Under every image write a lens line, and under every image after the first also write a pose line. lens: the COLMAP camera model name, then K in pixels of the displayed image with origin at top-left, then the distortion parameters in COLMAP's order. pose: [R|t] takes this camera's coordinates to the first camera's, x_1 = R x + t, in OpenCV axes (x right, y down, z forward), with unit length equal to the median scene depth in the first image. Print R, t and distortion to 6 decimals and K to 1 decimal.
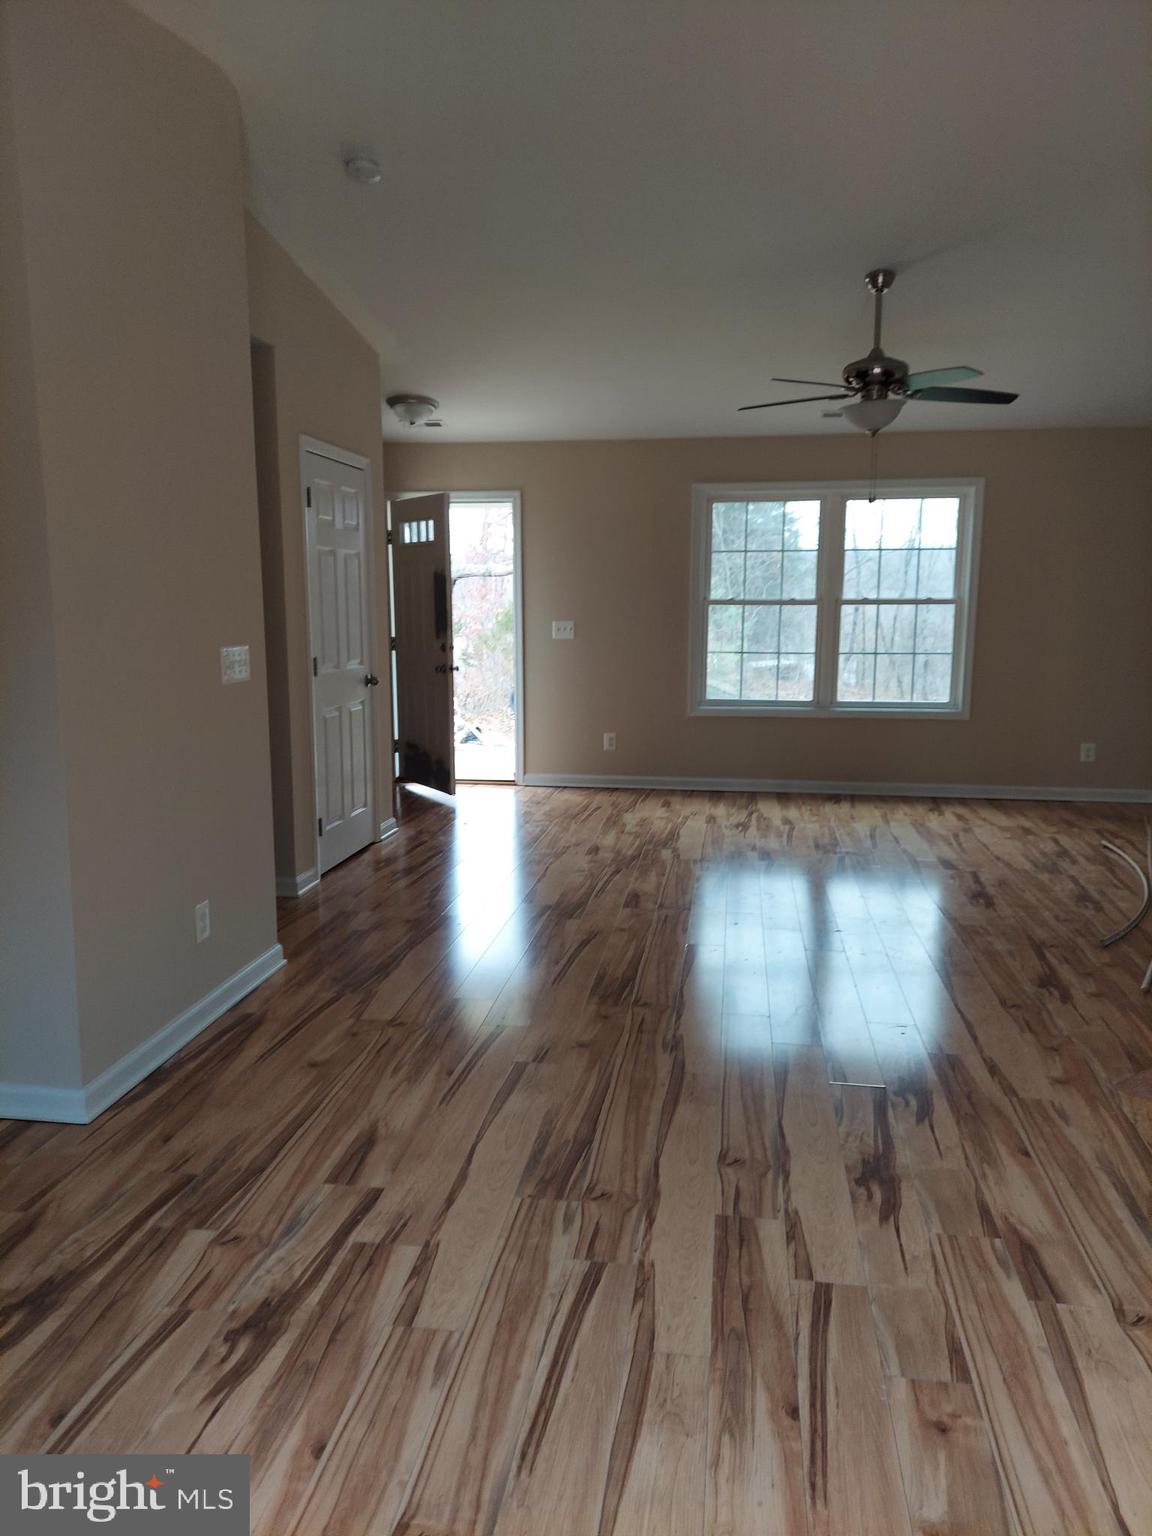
lens RADIAL K [[1089.9, 0, 582.8], [0, 1089.9, 779.8], [0, 0, 1]] dist [0.094807, -0.103348]
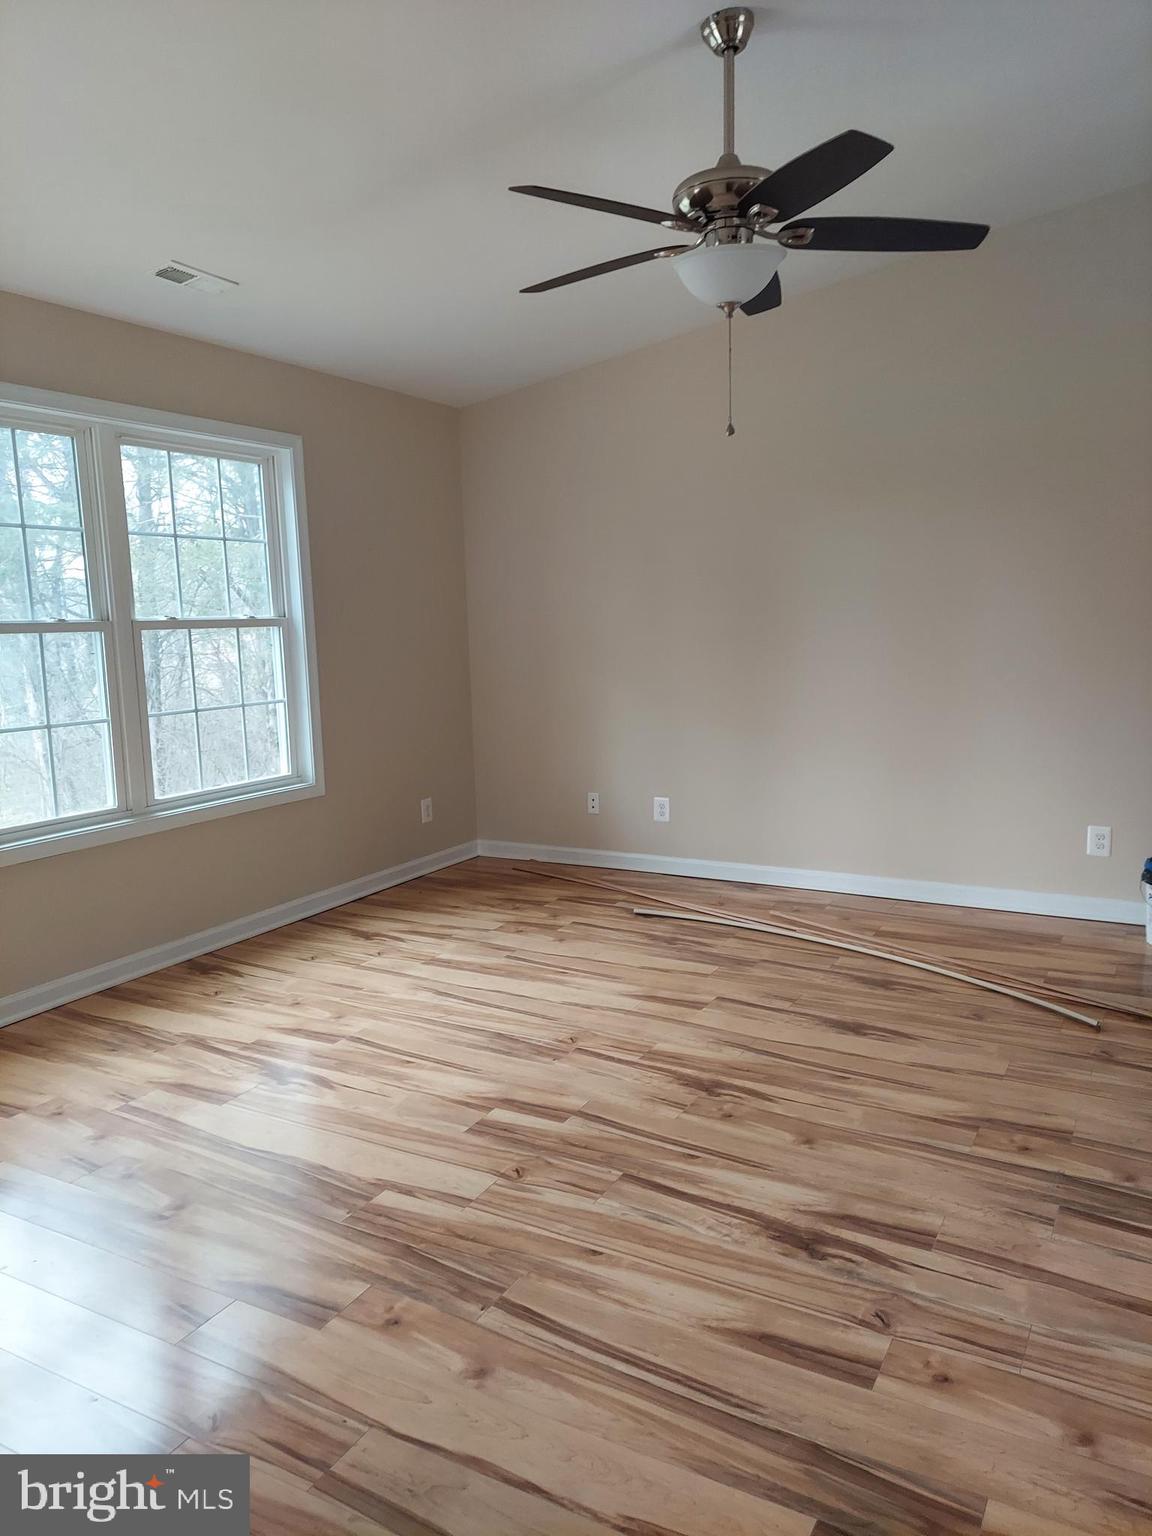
lens RADIAL K [[1101.3, 0, 580.6], [0, 1101.3, 765.2], [0, 0, 1]] dist [0.105766, -0.111334]
pose [[0.363671, -0.139762, 0.920983, -0.219534], [0.183202, 0.980103, 0.076393, -0.096001], [-0.913335, 0.140944, 0.382040, 0.597720]]
